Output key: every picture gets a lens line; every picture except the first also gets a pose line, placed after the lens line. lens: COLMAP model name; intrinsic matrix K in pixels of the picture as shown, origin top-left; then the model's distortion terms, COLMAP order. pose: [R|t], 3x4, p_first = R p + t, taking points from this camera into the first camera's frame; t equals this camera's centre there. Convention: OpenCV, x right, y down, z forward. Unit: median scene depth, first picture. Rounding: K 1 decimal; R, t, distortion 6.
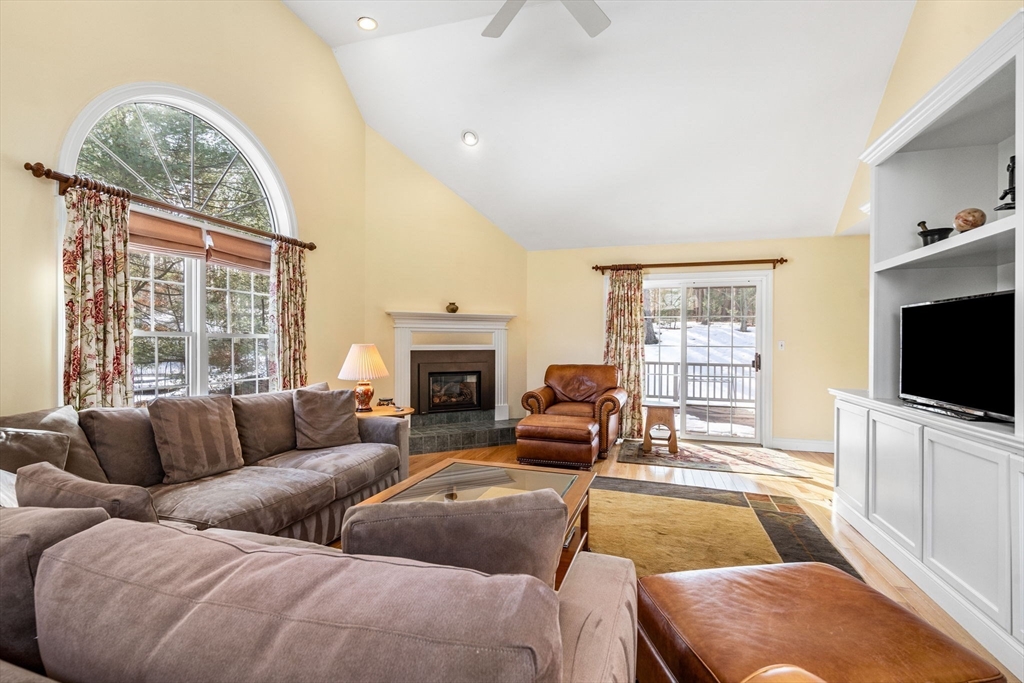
lens RADIAL K [[466.6, 0, 509.9], [0, 466.6, 344.0], [0, 0, 1]] dist [-0.003971, -0.000364]
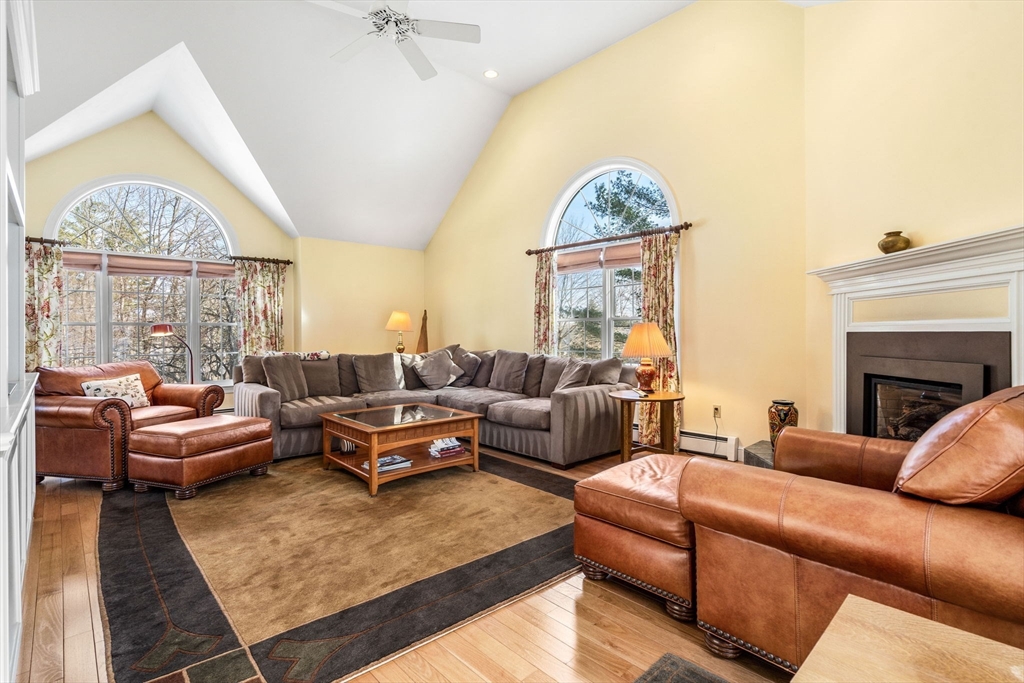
lens RADIAL K [[466.6, 0, 509.9], [0, 466.6, 344.0], [0, 0, 1]] dist [-0.003971, -0.000364]
pose [[-0.471749, -0.001374, -0.881732, 0.739790], [-0.021004, 0.999733, 0.009679, 0.046734], [0.881483, 0.023086, -0.471652, 1.346738]]
